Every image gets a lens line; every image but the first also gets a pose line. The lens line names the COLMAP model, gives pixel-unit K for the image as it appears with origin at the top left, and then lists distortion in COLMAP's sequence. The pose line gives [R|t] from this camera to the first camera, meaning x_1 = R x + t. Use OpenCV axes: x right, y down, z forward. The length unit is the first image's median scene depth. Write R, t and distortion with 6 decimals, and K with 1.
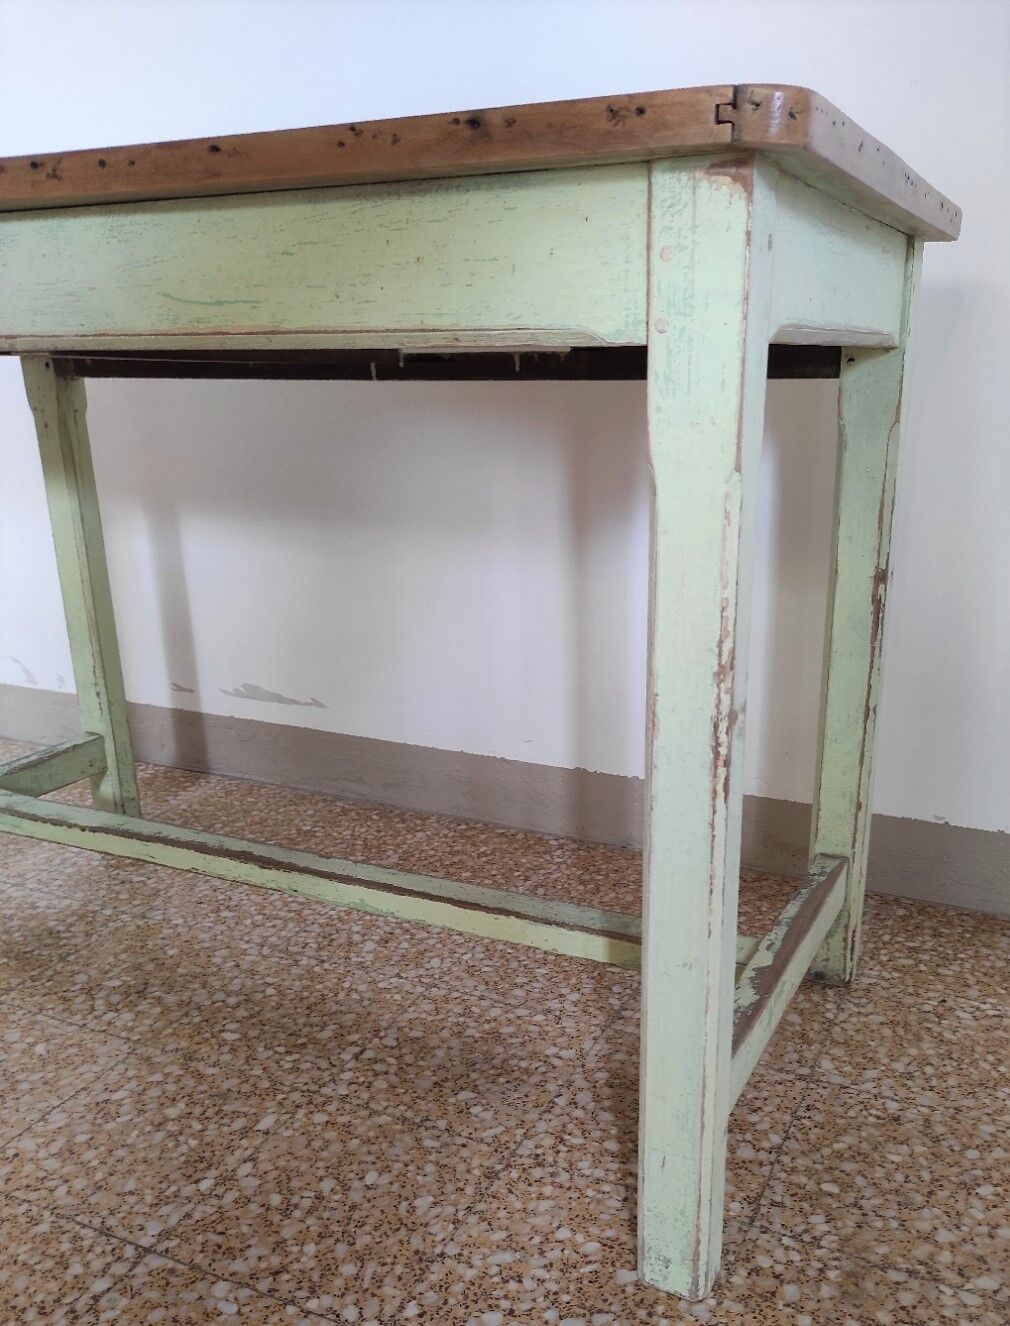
lens RADIAL K [[1138.3, 0, 572.4], [0, 1138.3, 763.7], [0, 0, 1]] dist [0.036557, -0.032591]
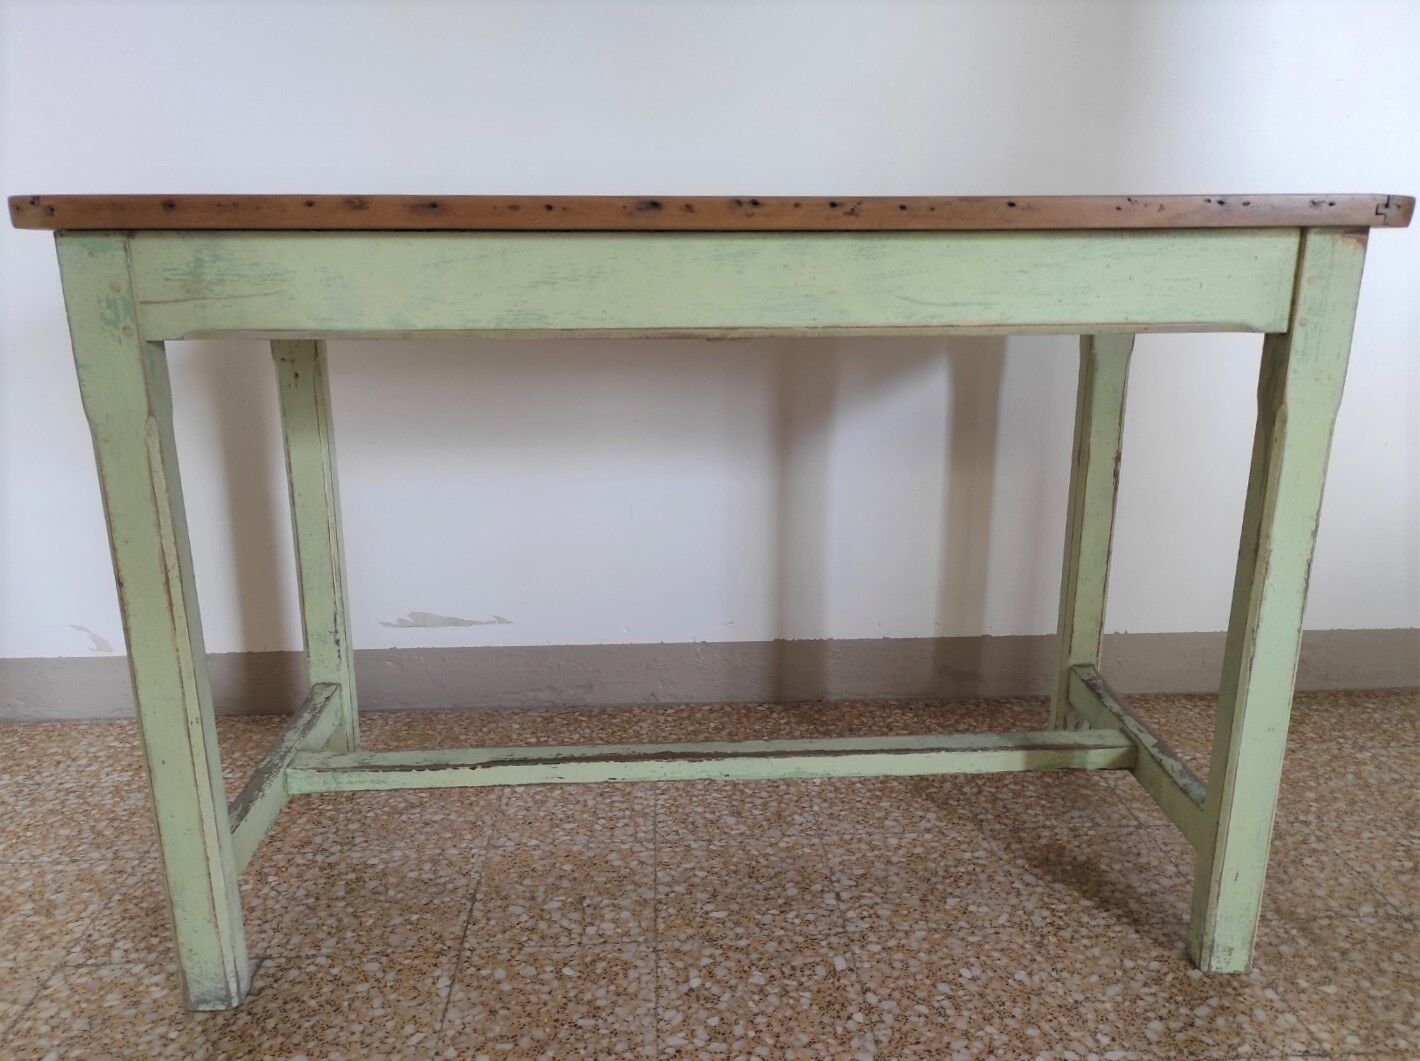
lens RADIAL K [[1151.4, 0, 721.4], [0, 1151.4, 555.2], [0, 0, 1]] dist [0.043182, -0.043513]
pose [[0.884900, -0.122482, 0.449388, -0.802611], [0.153750, 0.987538, -0.033596, -0.072370], [-0.439673, 0.098823, 0.892705, -0.040323]]
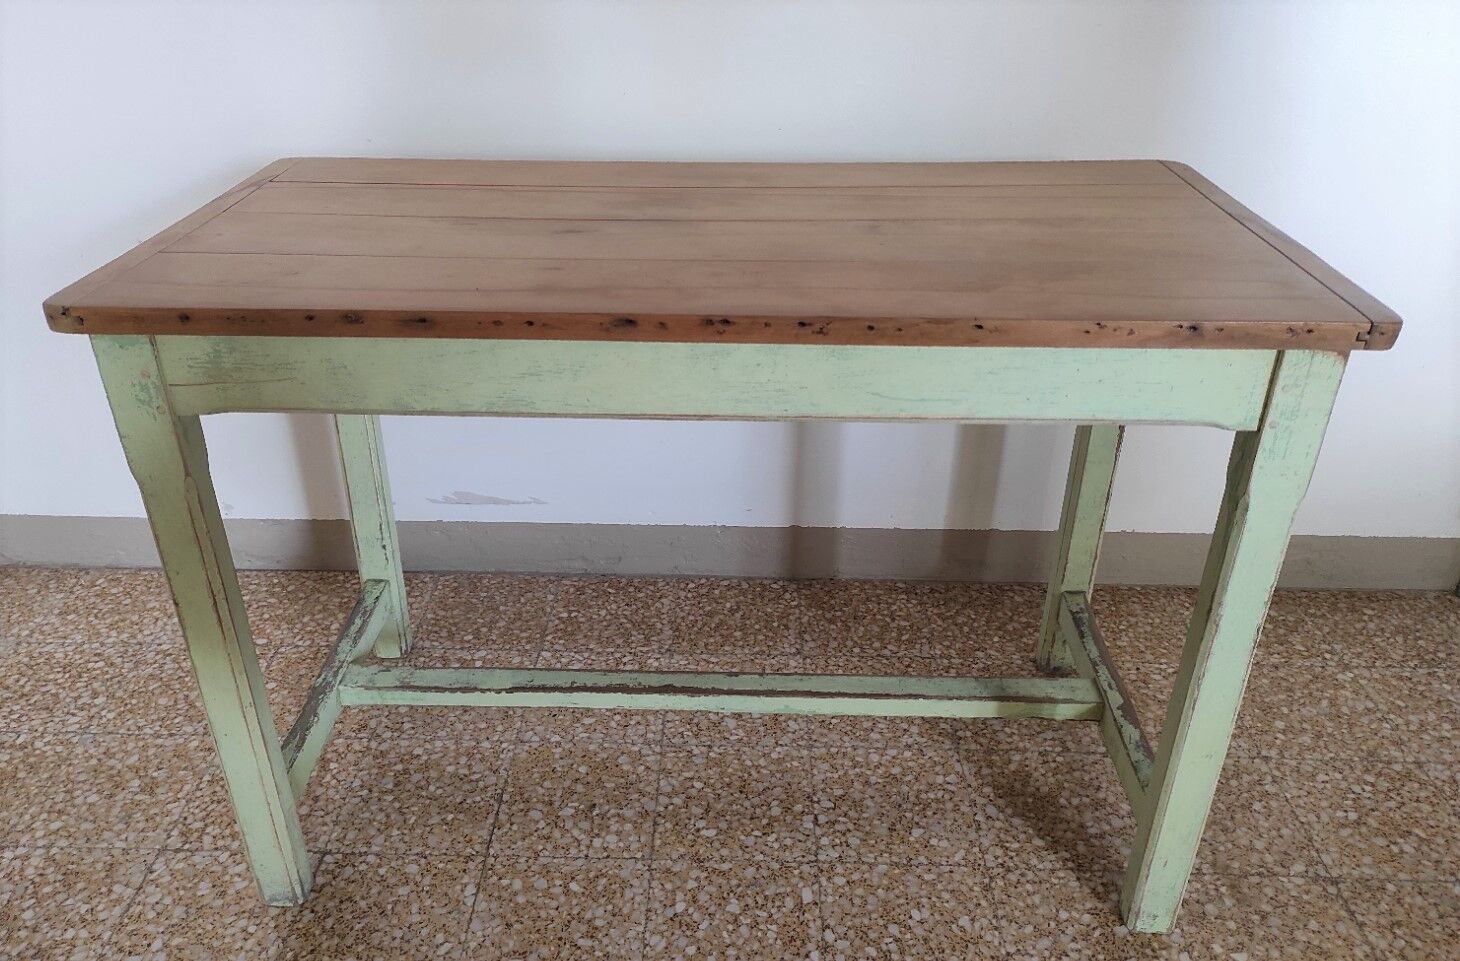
lens RADIAL K [[1127.9, 0, 698.2], [0, 1127.9, 484.1], [0, 0, 1]] dist [0.041807, -0.039980]
pose [[0.925523, -0.183629, 0.331193, -0.694367], [0.128660, 0.975021, 0.181054, -0.392136], [-0.356166, -0.124958, 0.926030, -0.122688]]
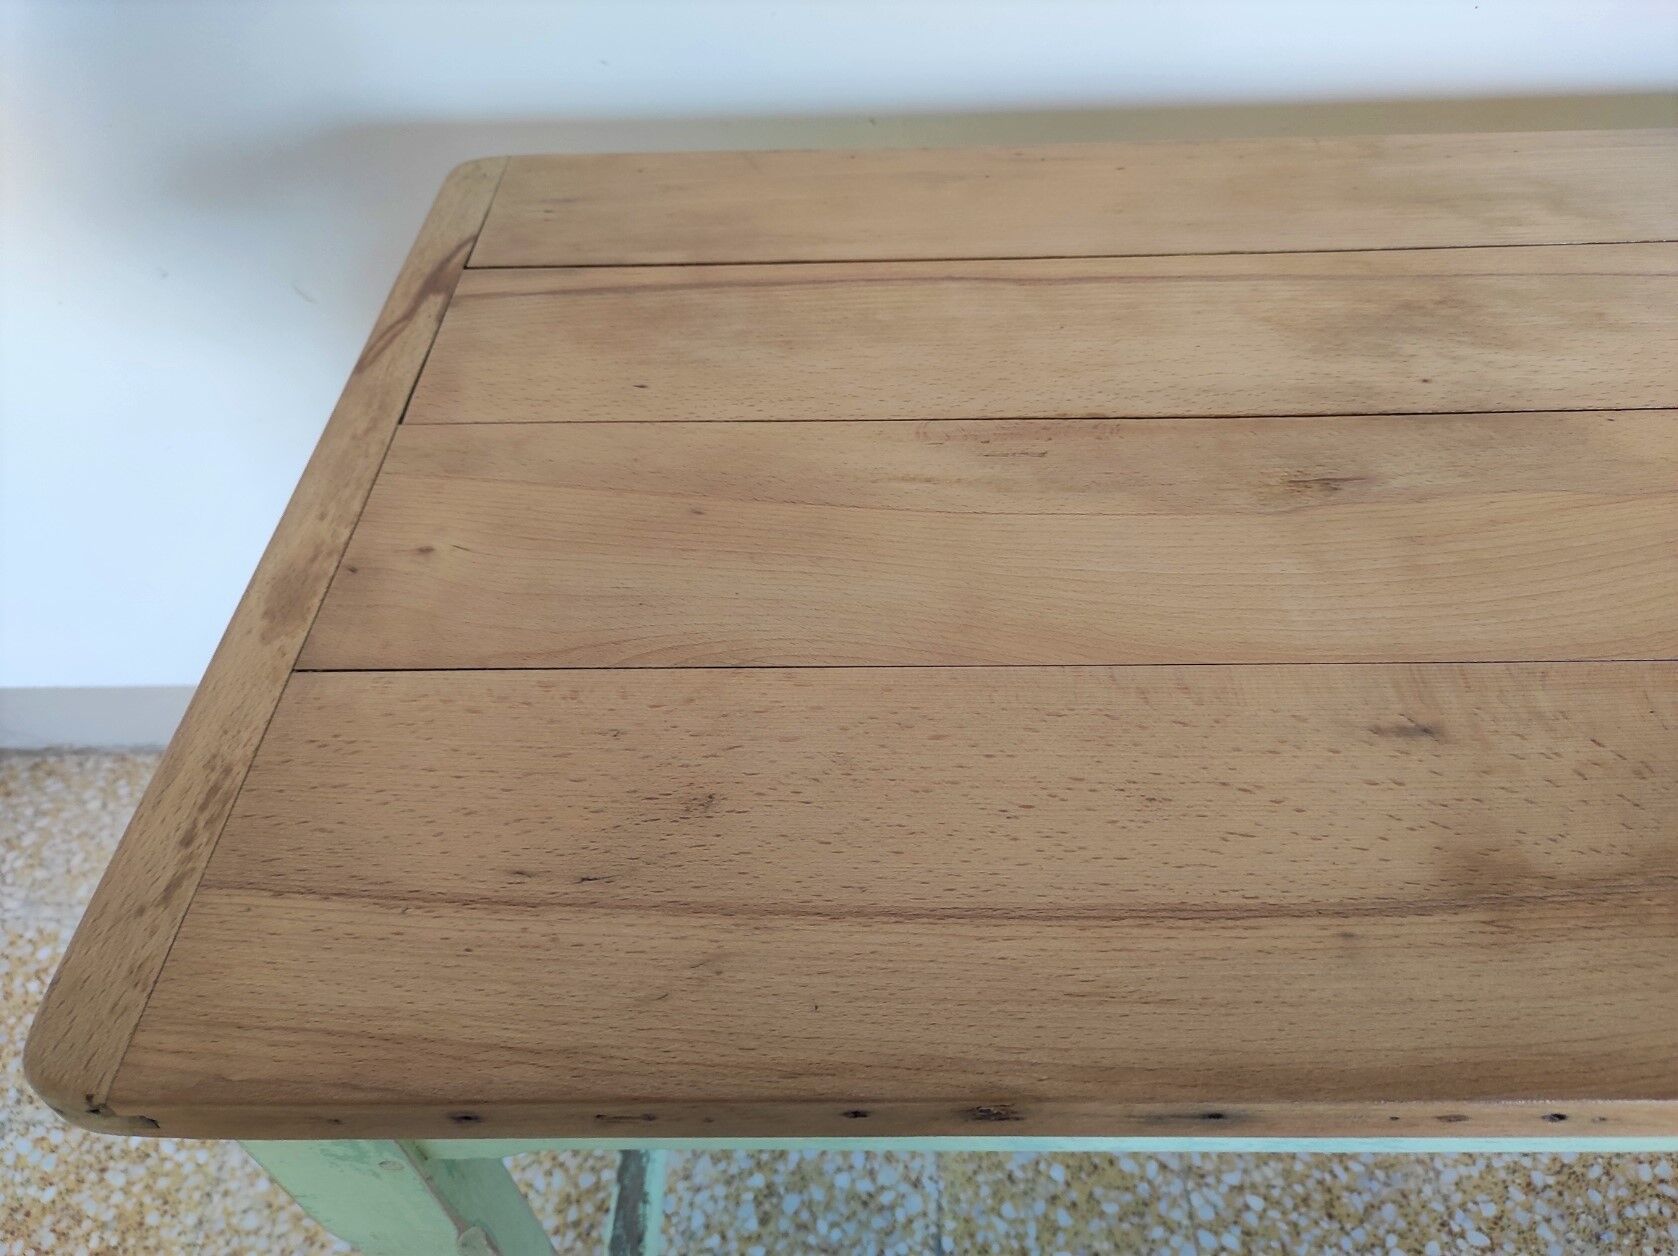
lens RADIAL K [[1262.2, 0, 833.0], [0, 1262.2, 635.9], [0, 0, 1]] dist [0.024441, -0.038850]
pose [[0.911534, -0.315986, 0.263171, -0.707742], [0.166759, 0.869020, 0.465827, -0.649840], [-0.375896, -0.380731, 0.844835, 0.601179]]
